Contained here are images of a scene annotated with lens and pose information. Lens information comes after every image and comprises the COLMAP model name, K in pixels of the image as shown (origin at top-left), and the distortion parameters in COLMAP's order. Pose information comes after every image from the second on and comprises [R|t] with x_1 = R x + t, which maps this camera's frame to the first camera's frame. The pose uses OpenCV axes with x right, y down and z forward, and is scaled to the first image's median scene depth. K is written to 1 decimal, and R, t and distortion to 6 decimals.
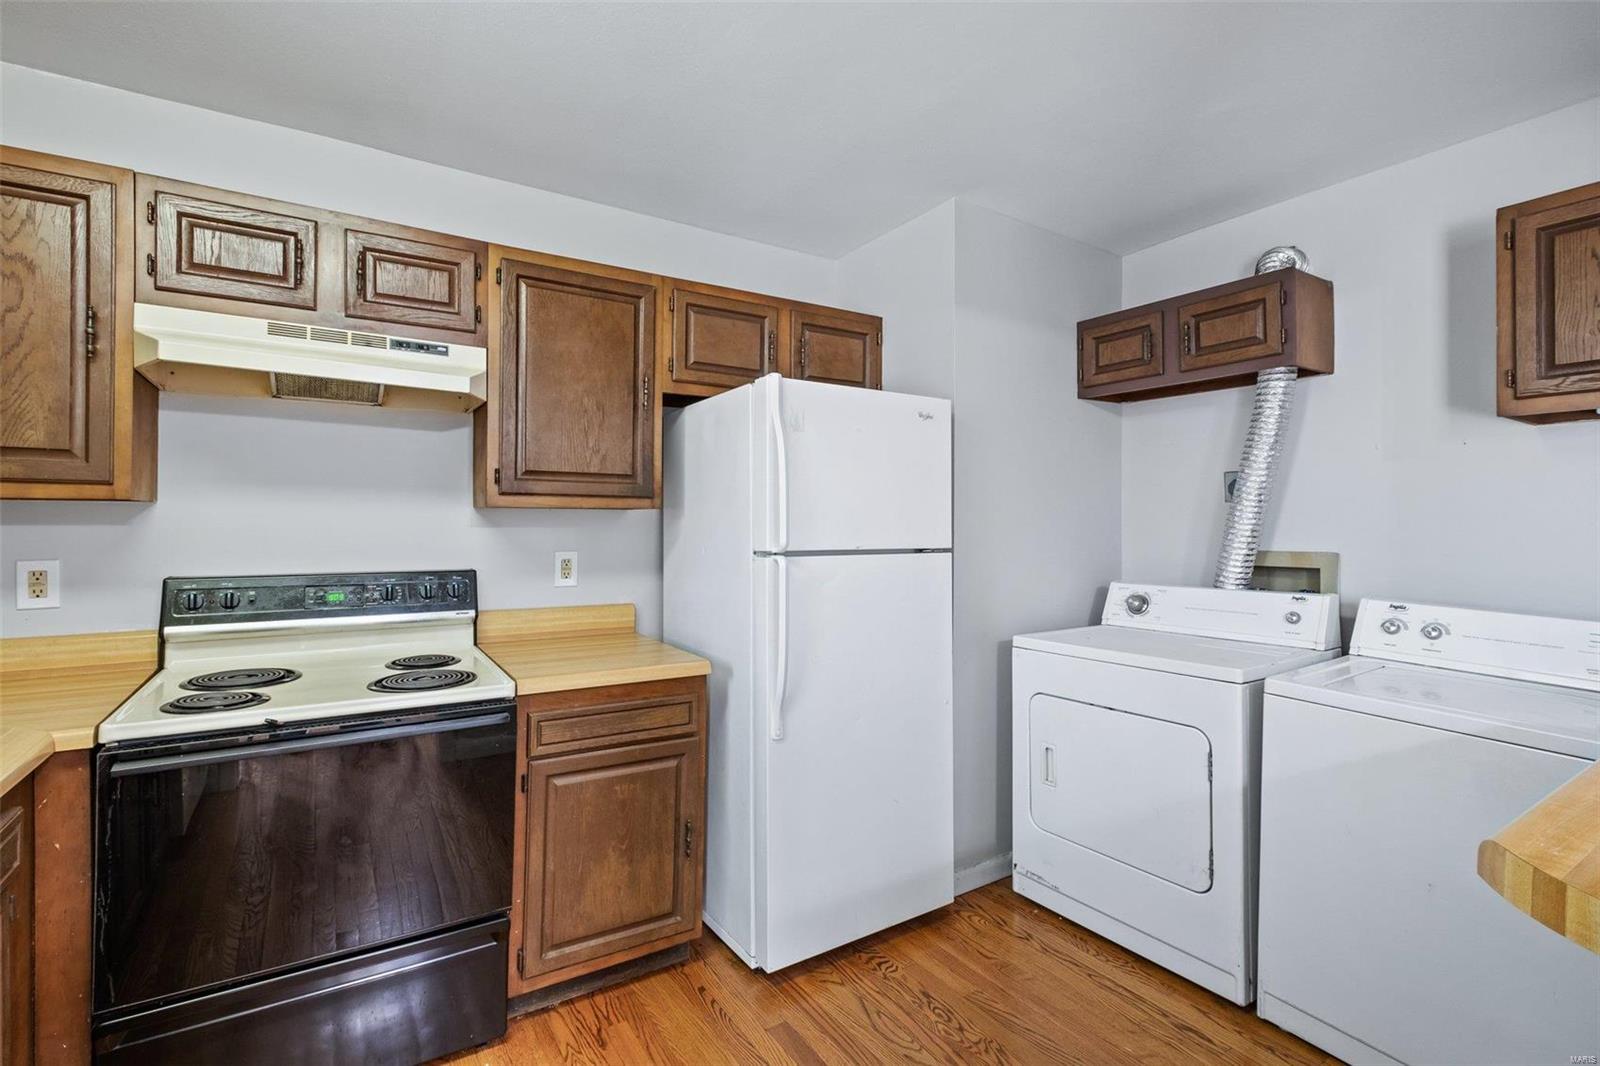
lens RADIAL K [[716.1, 0, 797.8], [0, 716.1, 522.1], [0, 0, 1]] dist [-0.003305, -0.000838]
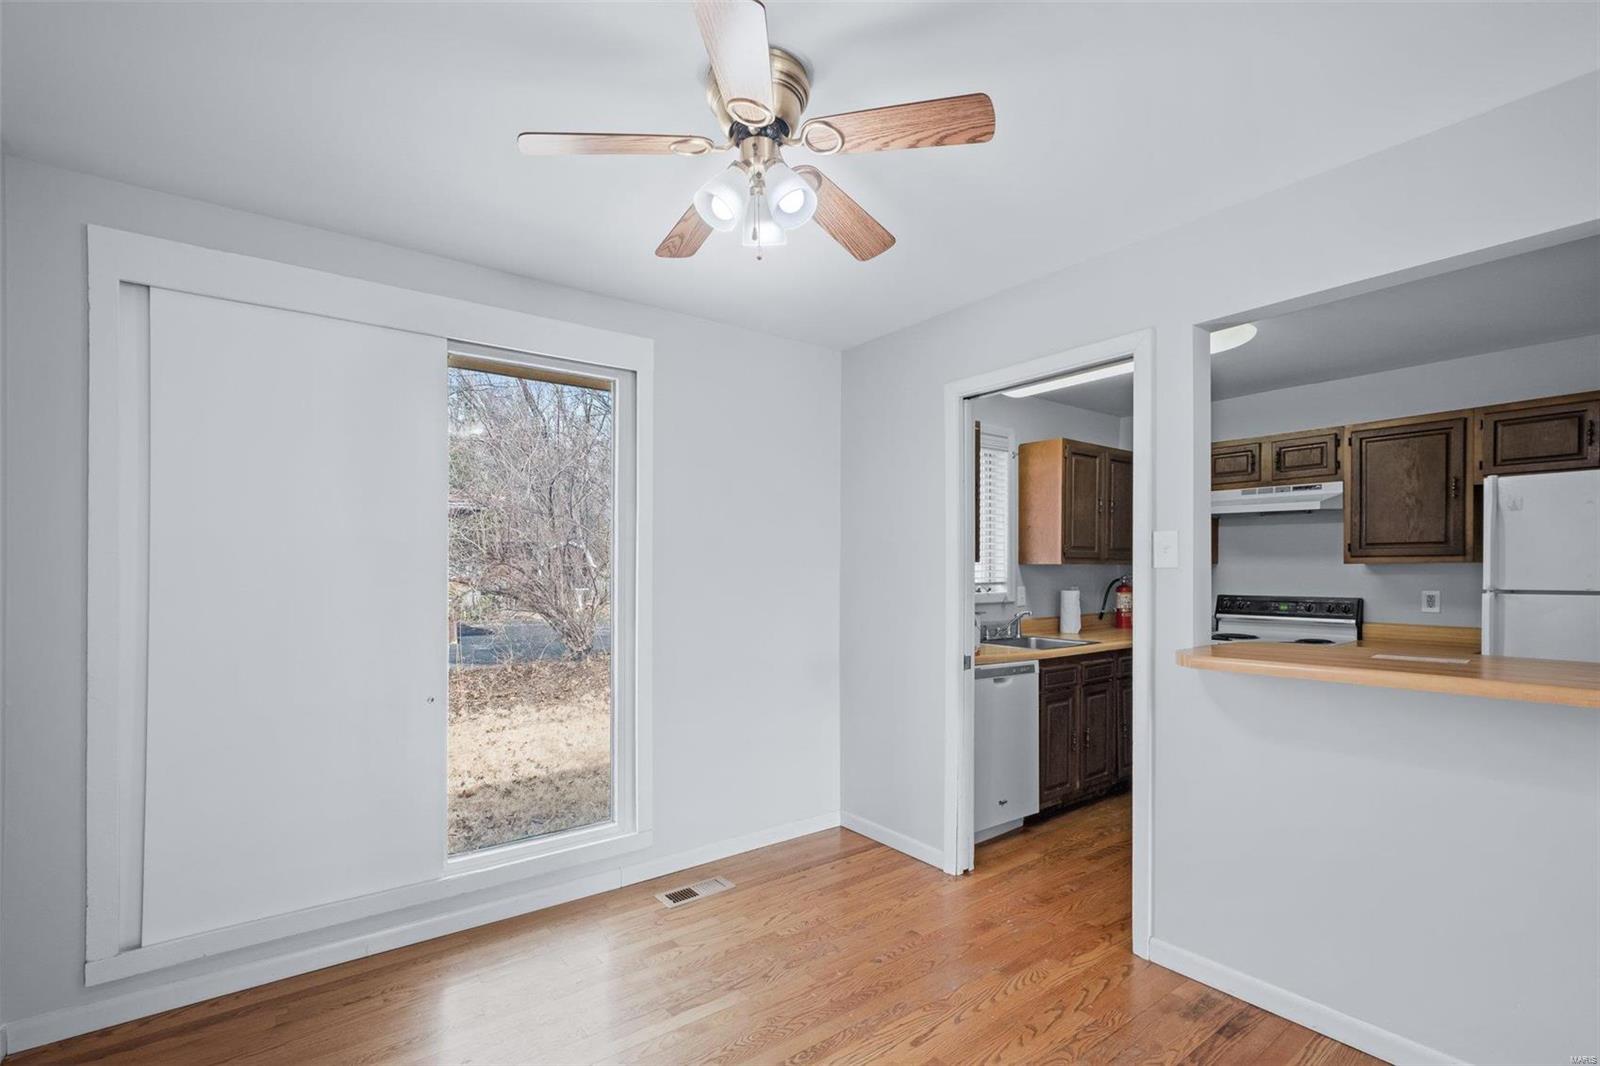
lens RADIAL K [[719.0, 0, 801.3], [0, 719.0, 578.4], [0, 0, 1]] dist [-0.001253, -0.000298]
pose [[0.090520, 0.004263, -0.995886, 1.358721], [0.002057, 0.999988, 0.004467, 0.006178], [0.995893, -0.002452, 0.090510, -0.624302]]
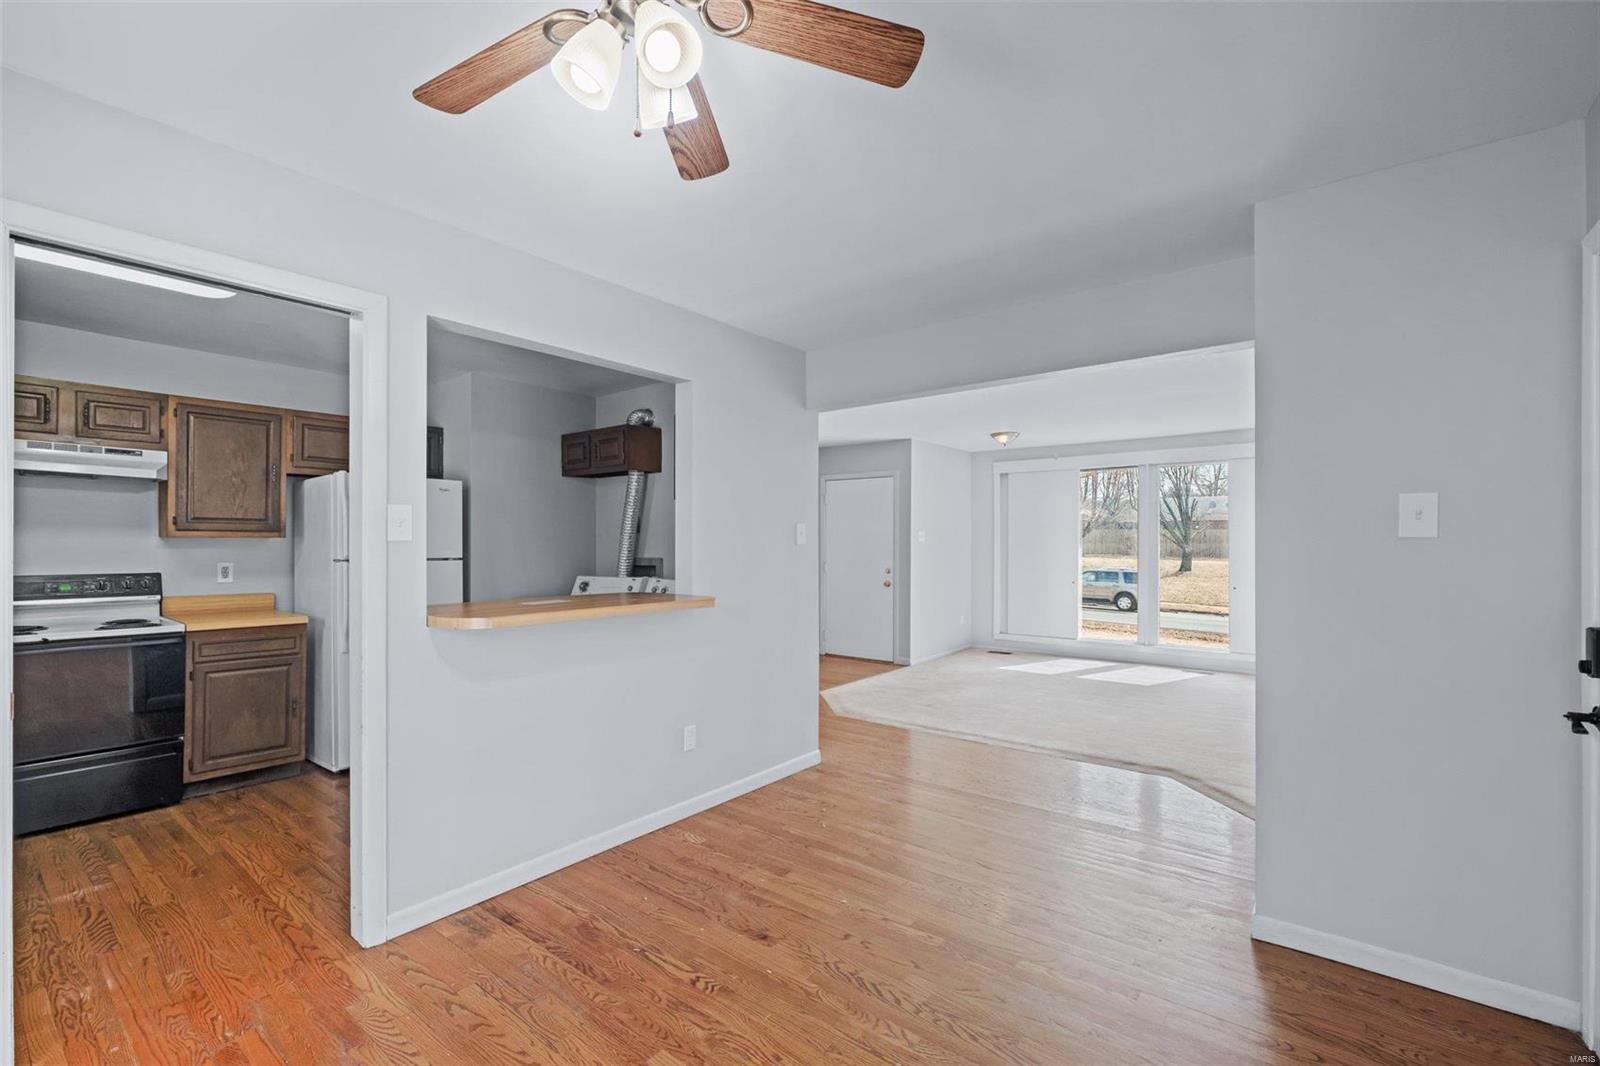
lens RADIAL K [[680.8, 0, 794.9], [0, 680.8, 544.6], [0, 0, 1]] dist [-0.026468, 0.004640]
pose [[0.943685, -0.004944, 0.330808, 0.527342], [0.004194, 0.999987, 0.002983, -0.000574], [-0.330818, -0.001428, 0.943693, -1.171511]]
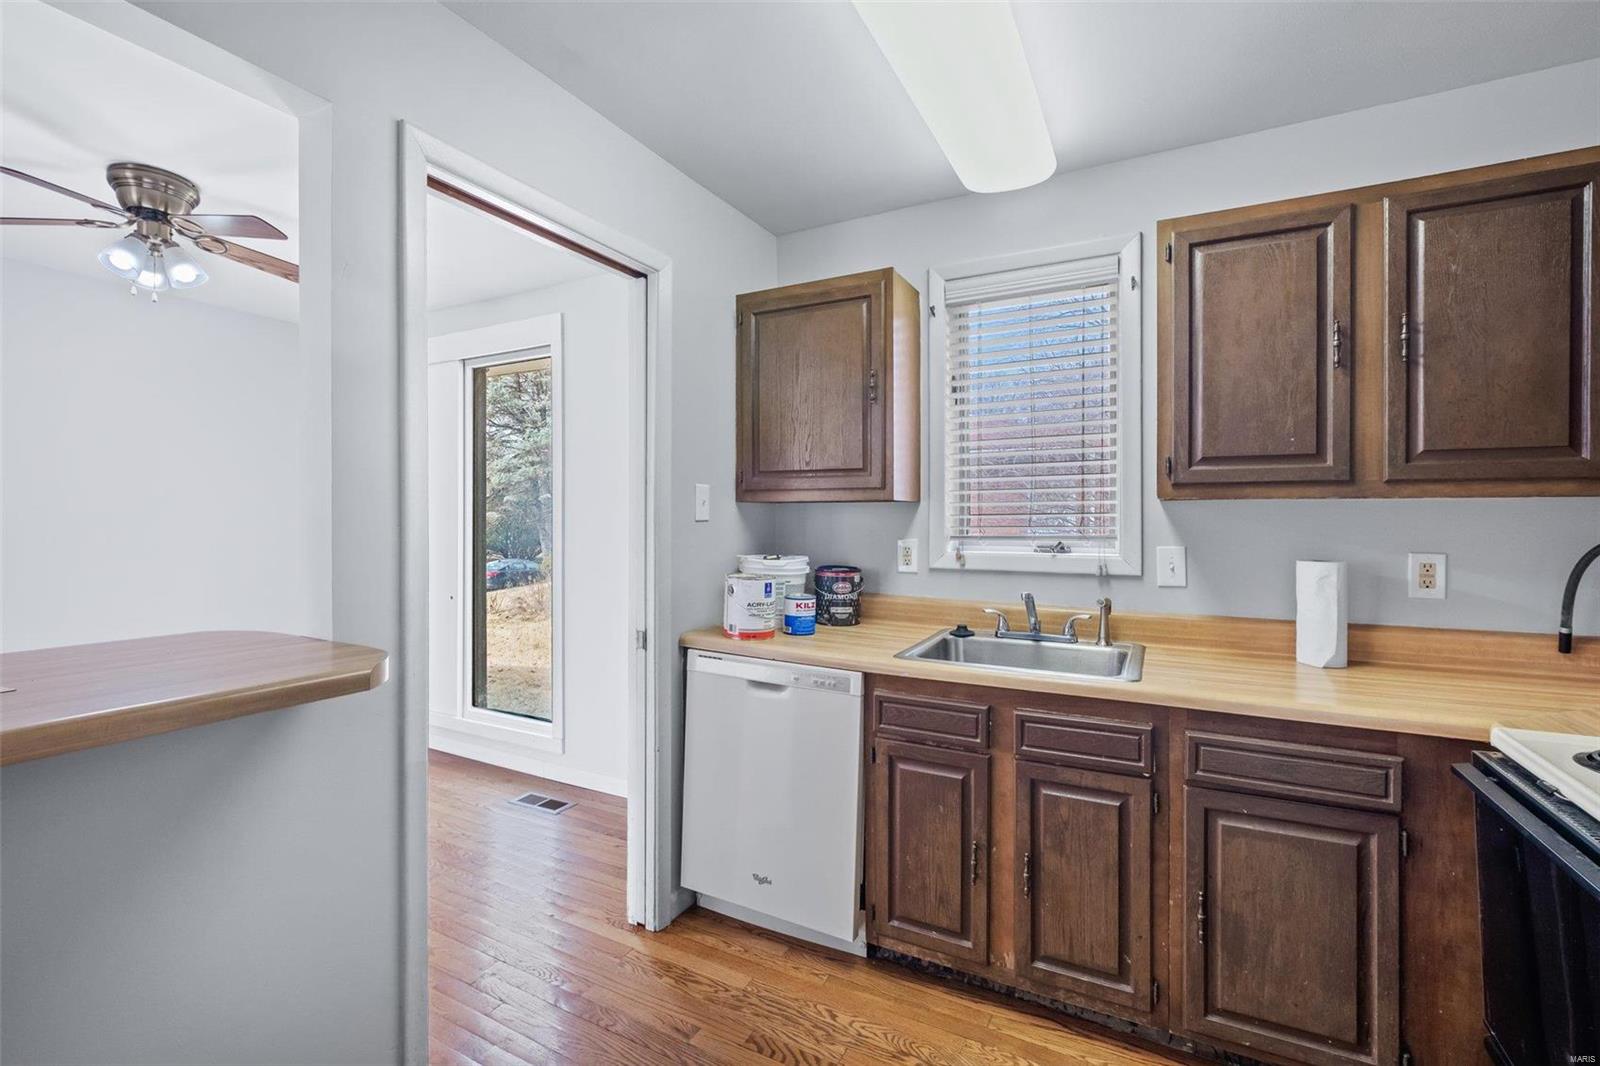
lens RADIAL K [[706.8, 0, 792.7], [0, 706.8, 522.6], [0, 0, 1]] dist [-0.001191, -0.000584]
pose [[-0.867502, -0.002145, -0.497429, 0.218316], [-0.006403, 0.999956, 0.006854, 0.003190], [0.497392, 0.009131, -0.867478, 0.909175]]
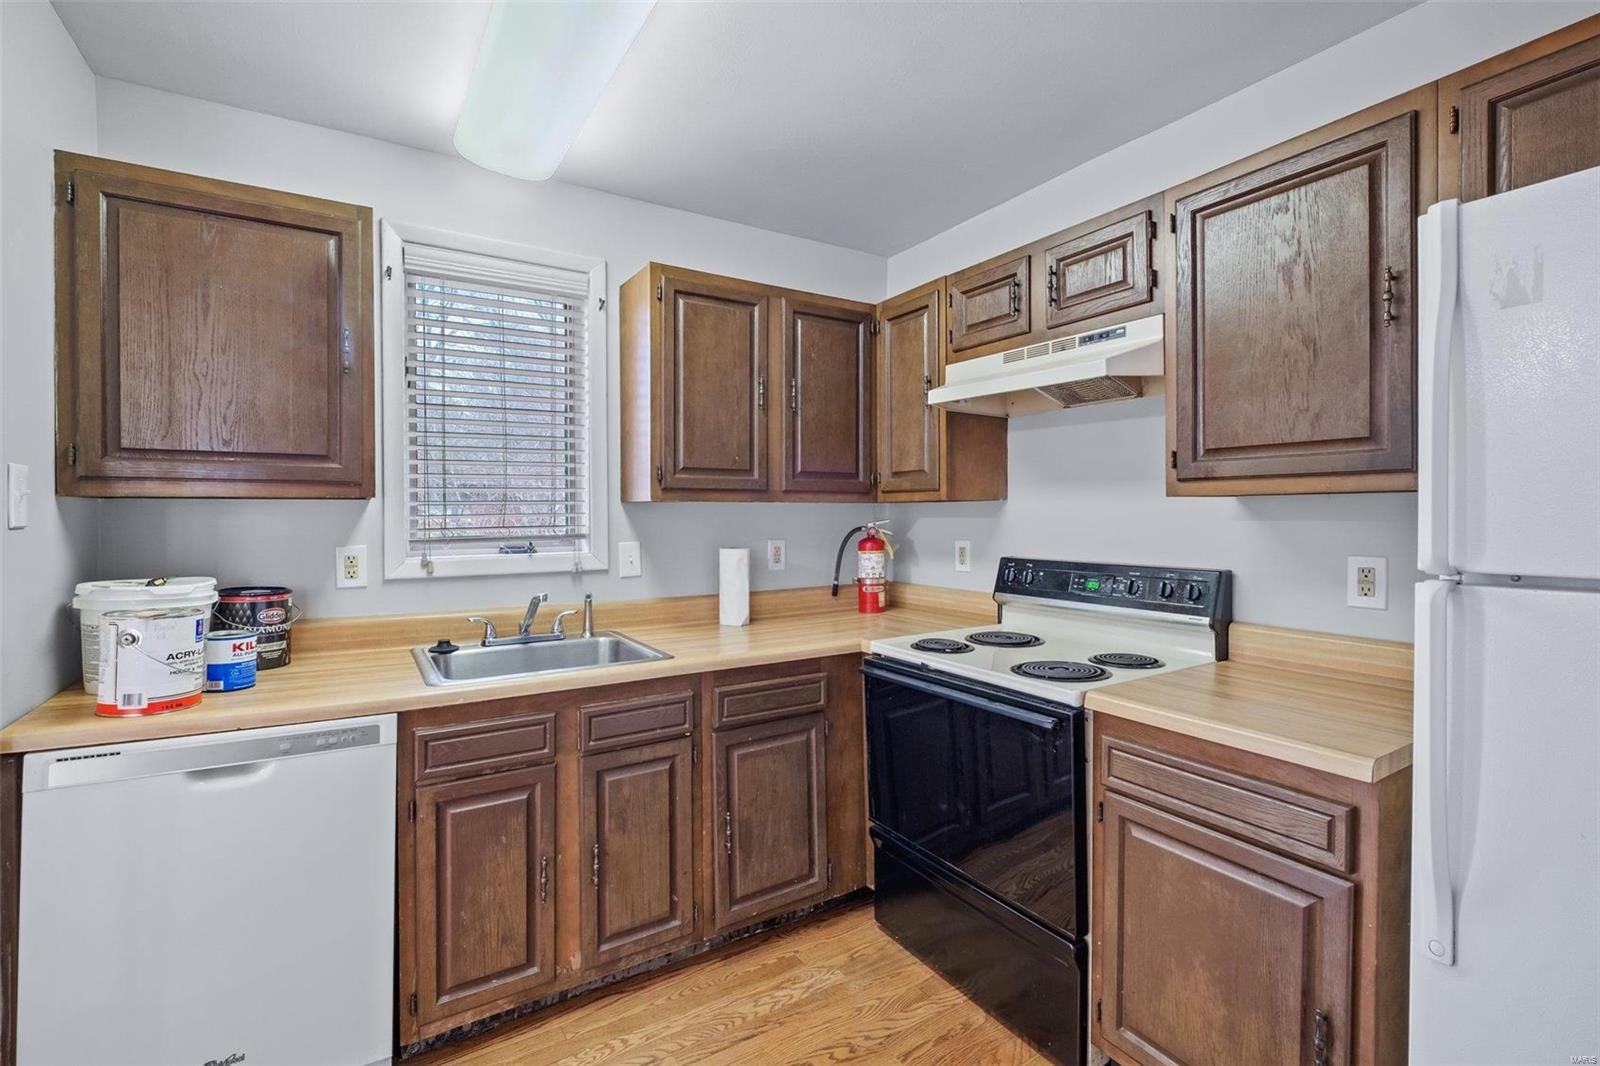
lens RADIAL K [[716.1, 0, 797.8], [0, 716.1, 522.1], [0, 0, 1]] dist [-0.003305, -0.000838]
pose [[-0.000446, 0.003962, -0.999992, 0.436011], [0.004372, 0.999983, 0.003960, 0.004322], [0.999990, -0.004371, -0.000463, 0.558143]]
